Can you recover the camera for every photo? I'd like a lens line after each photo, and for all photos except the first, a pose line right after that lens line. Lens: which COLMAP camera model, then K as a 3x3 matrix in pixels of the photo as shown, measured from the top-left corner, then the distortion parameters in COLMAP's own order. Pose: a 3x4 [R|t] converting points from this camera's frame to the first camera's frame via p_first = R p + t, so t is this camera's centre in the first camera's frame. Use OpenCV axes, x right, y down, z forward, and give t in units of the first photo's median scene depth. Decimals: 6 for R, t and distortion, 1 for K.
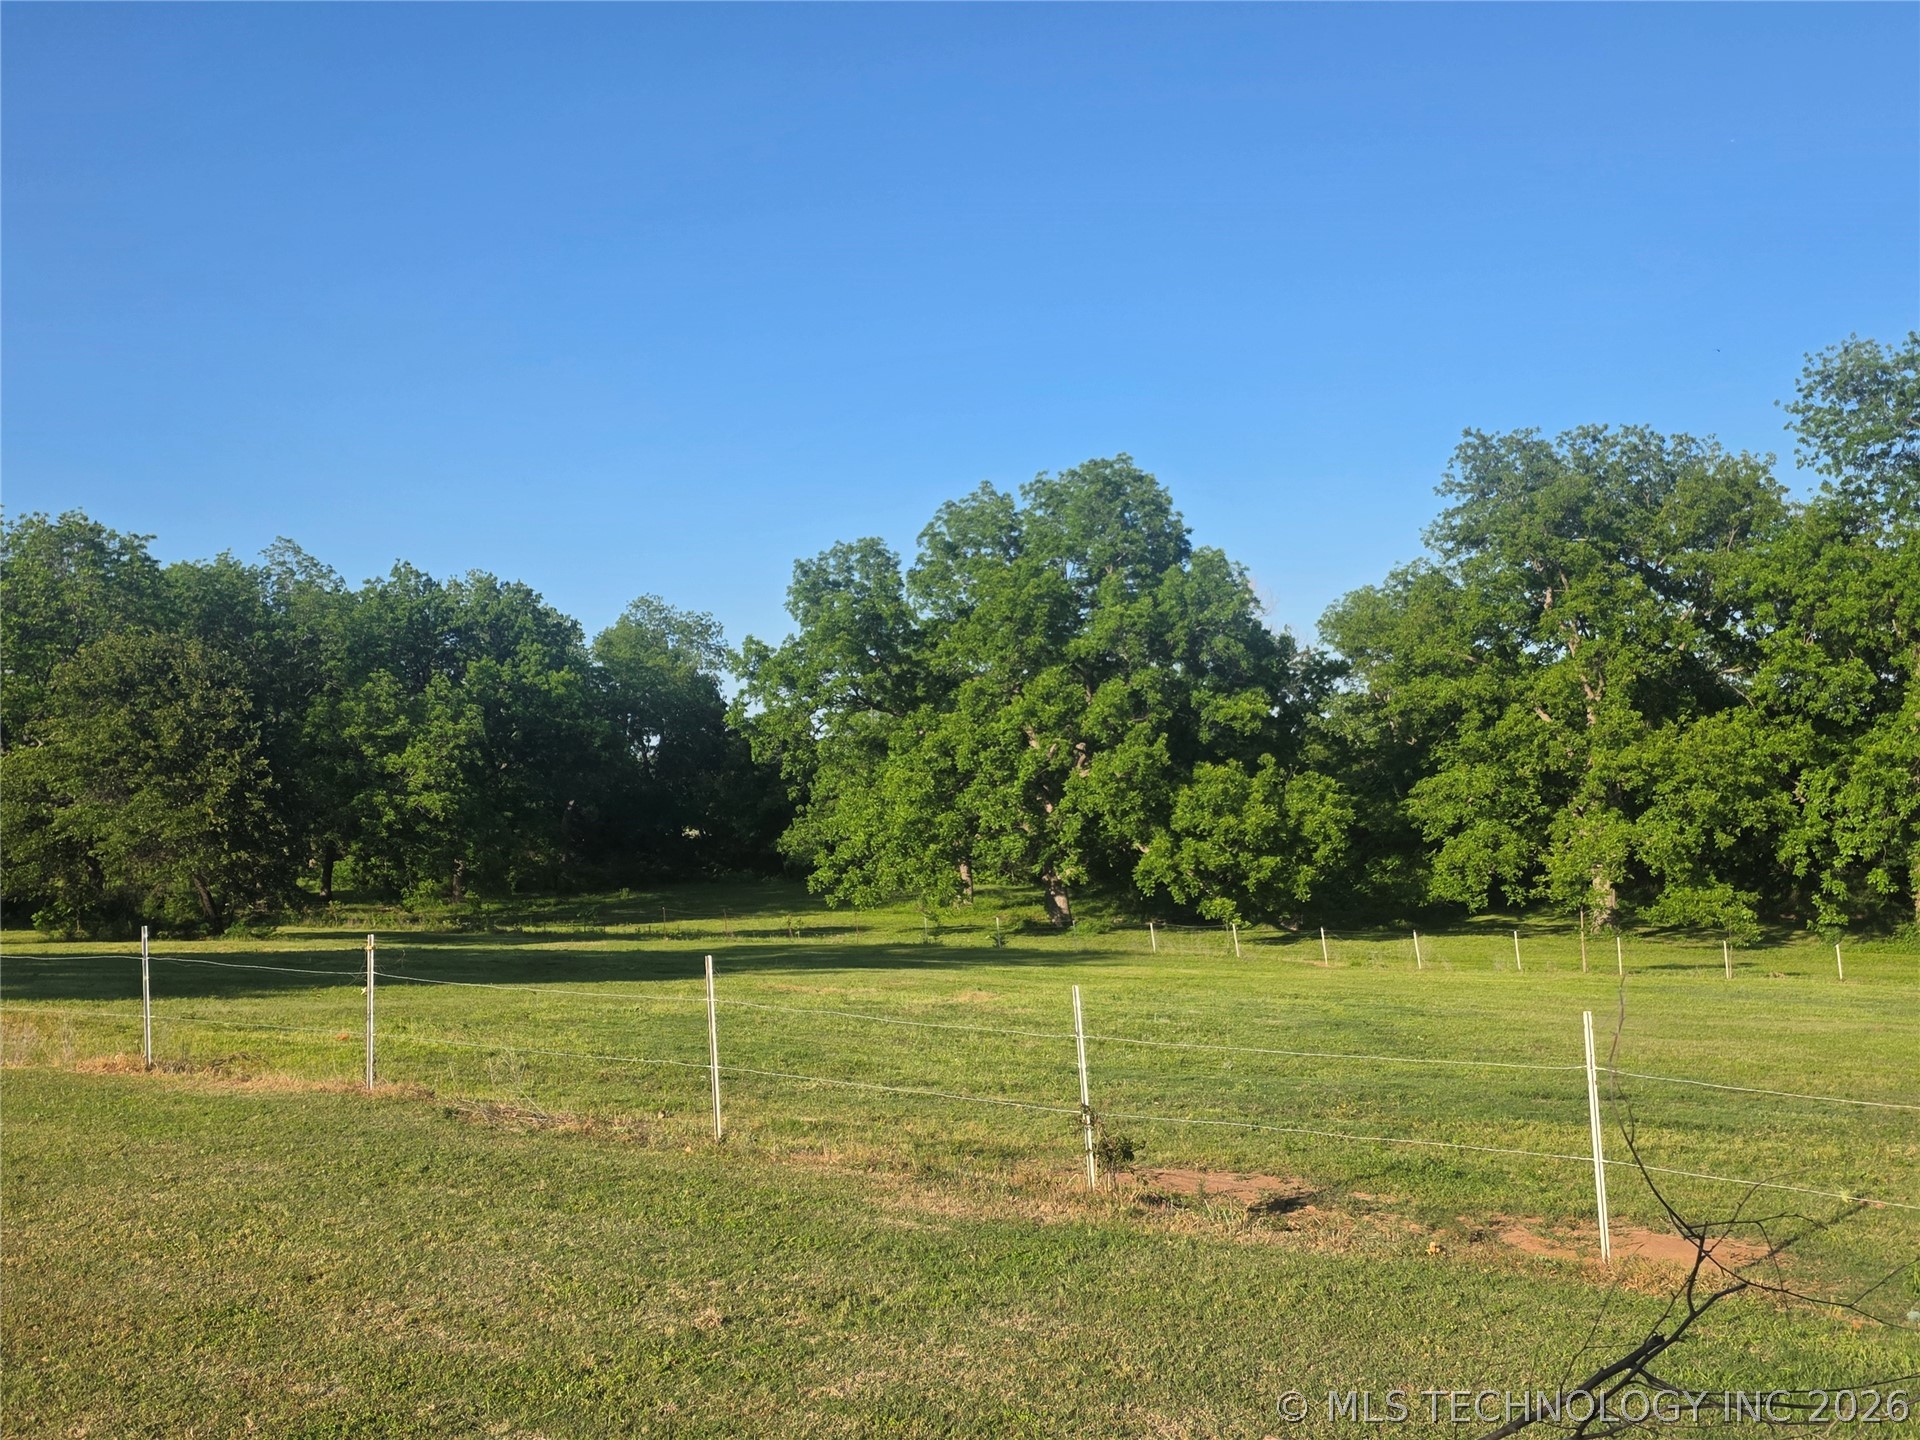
lens RADIAL K [[1715.1, 0, 941.6], [0, 1715.1, 743.8], [0, 0, 1]] dist [0.101938, -0.152519]
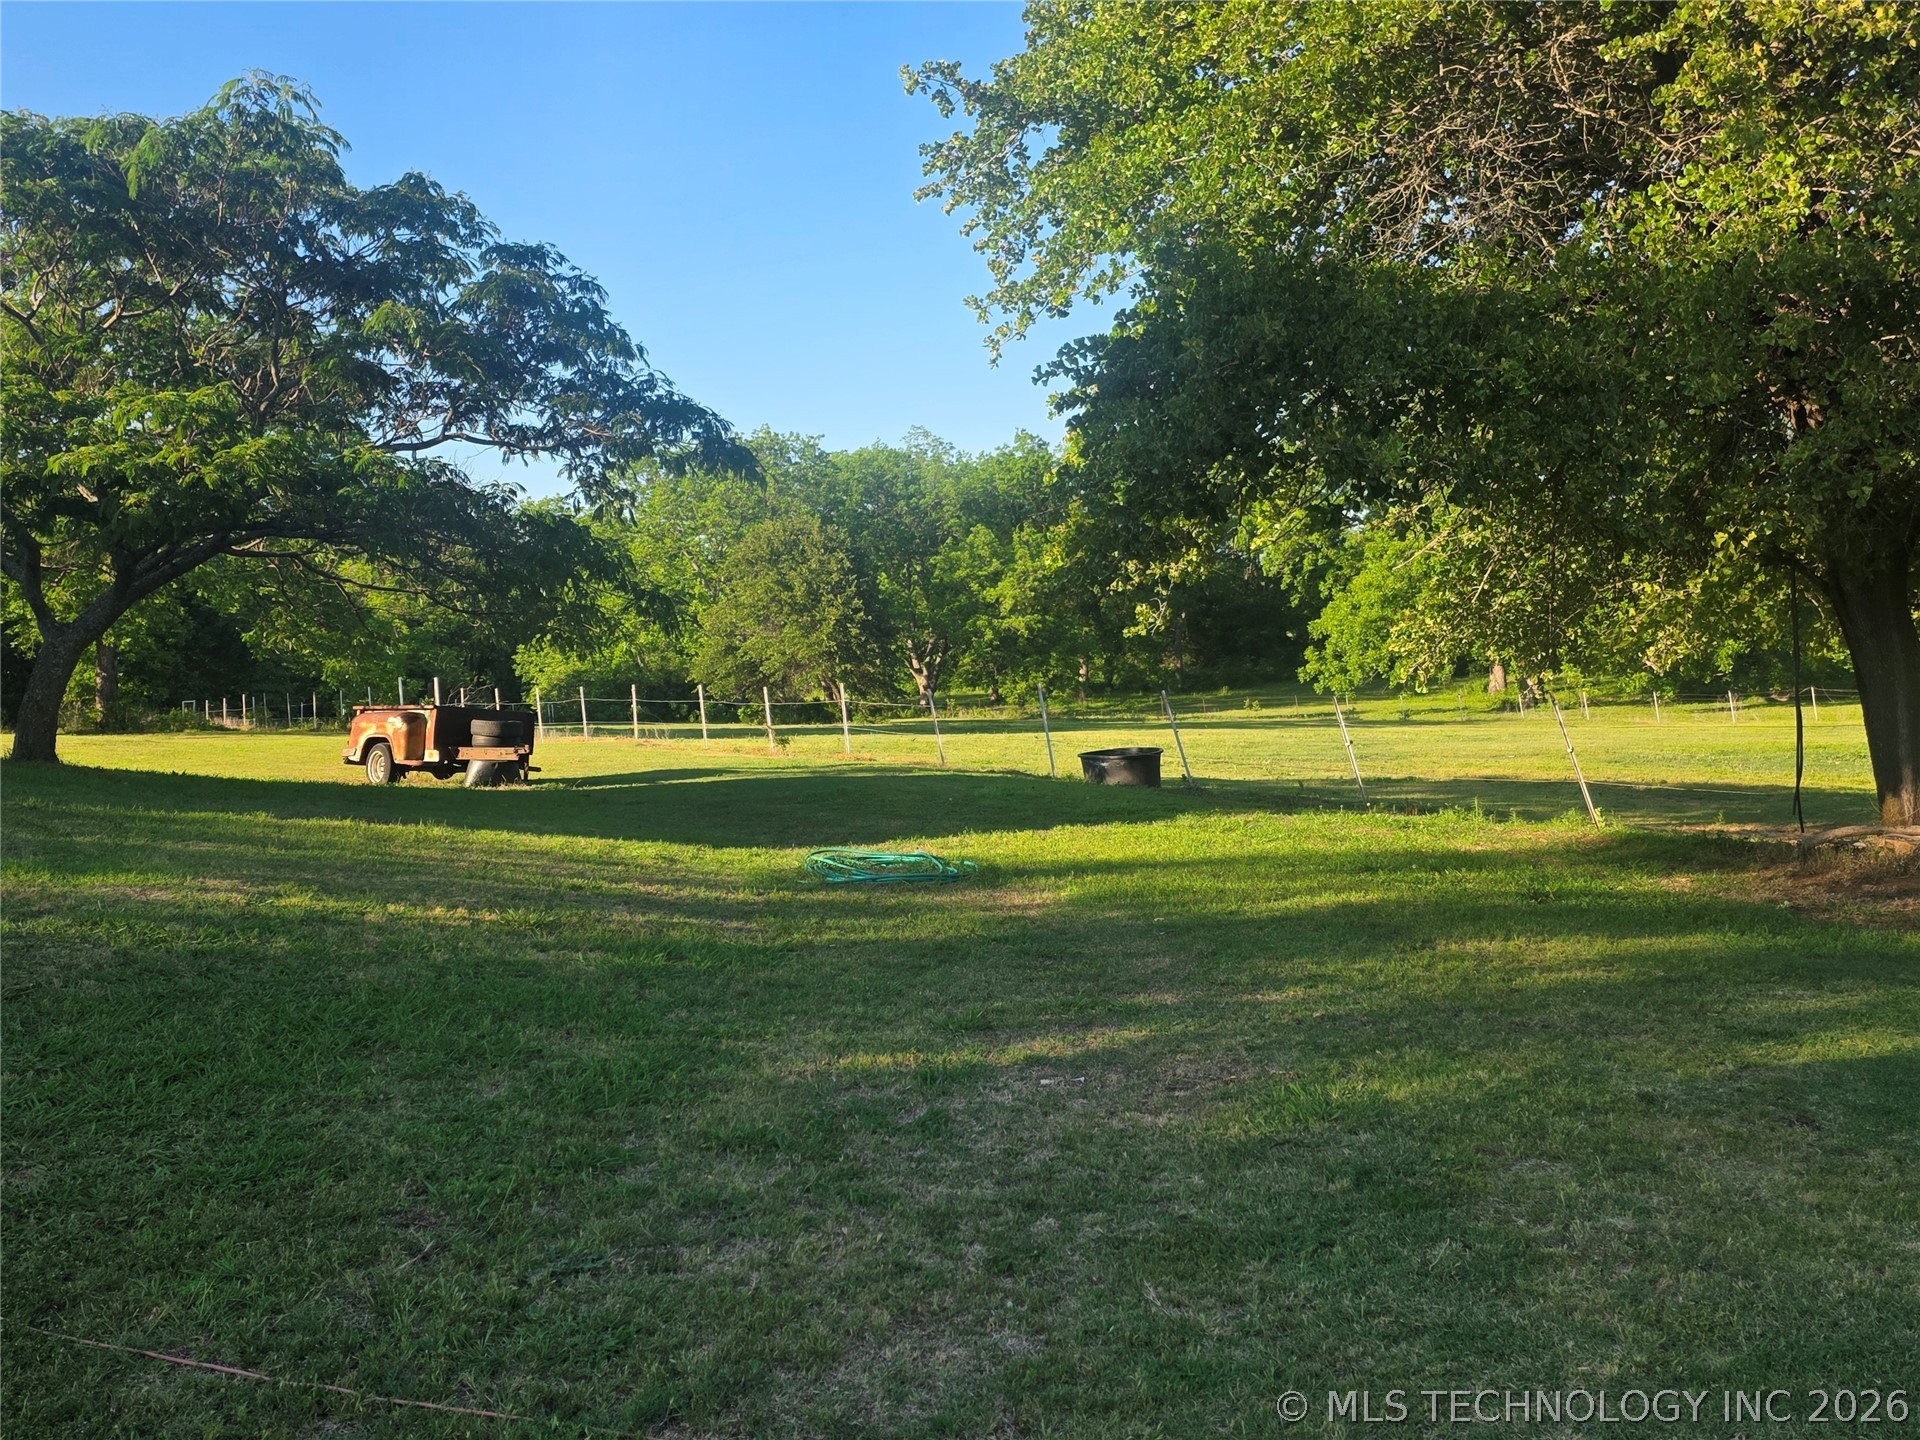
lens RADIAL K [[1715.1, 0, 1023.5], [0, 1715.1, 771.0], [0, 0, 1]] dist [0.101938, -0.152519]
pose [[0.919338, -0.015354, -0.393170, 0.232958], [0.065166, 0.991380, 0.113662, -0.003234], [0.388036, -0.130115, 0.912413, -0.219275]]
